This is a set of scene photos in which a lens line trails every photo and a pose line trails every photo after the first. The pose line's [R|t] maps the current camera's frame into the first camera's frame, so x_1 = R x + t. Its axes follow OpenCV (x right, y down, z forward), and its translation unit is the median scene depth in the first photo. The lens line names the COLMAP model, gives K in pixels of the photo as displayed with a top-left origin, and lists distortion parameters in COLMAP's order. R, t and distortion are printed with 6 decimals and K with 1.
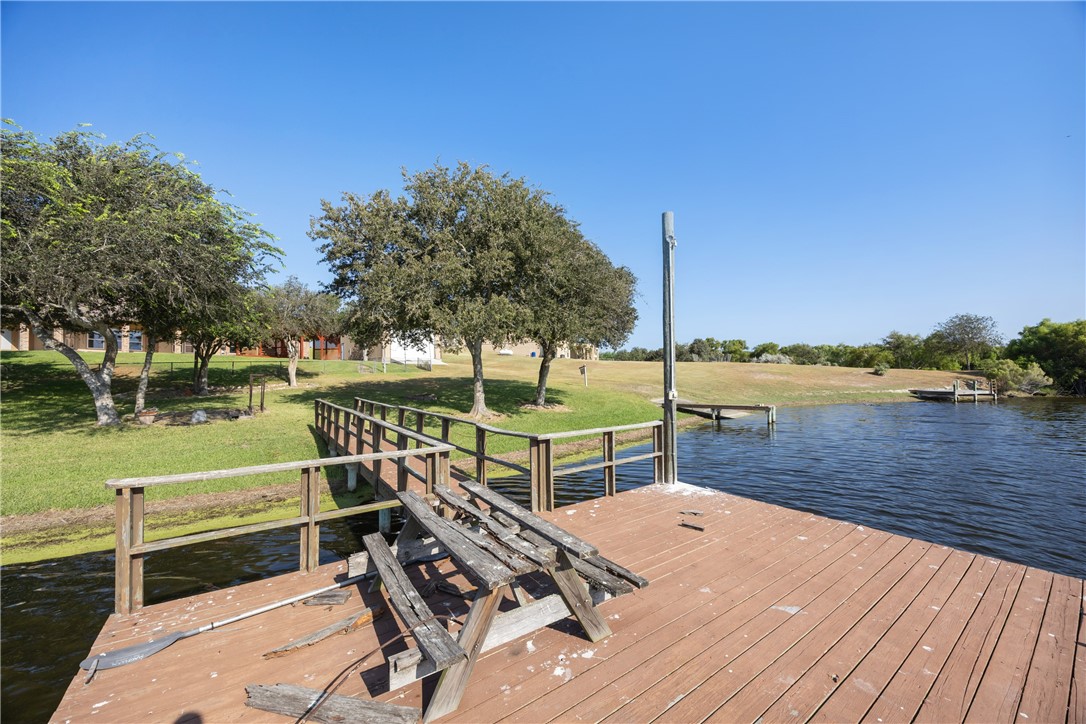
lens RADIAL K [[421.2, 0, 546.4], [0, 421.2, 355.0], [0, 0, 1]] dist [0.001701, -0.000015]
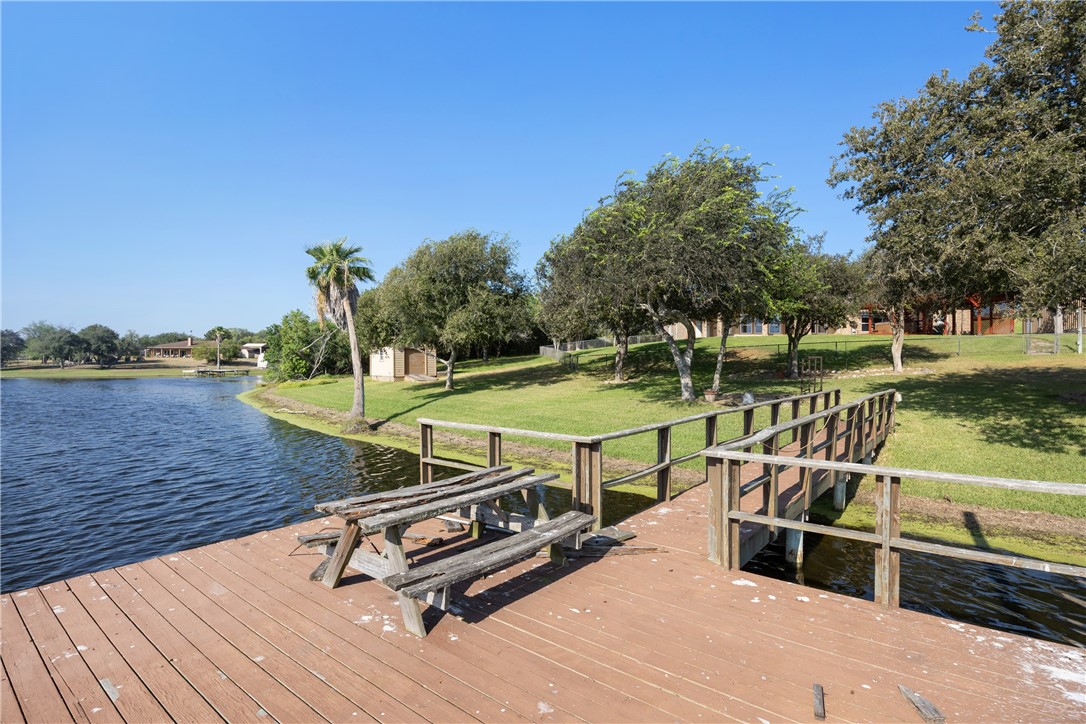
lens RADIAL K [[535.8, 0, 544.3], [0, 535.8, 368.2], [0, 0, 1]] dist [-0.004751, 0.000717]
pose [[0.259070, 0.020616, -0.965639, 0.256214], [0.046823, 0.998329, 0.033876, 0.006302], [0.964723, -0.053991, 0.257671, 0.185538]]
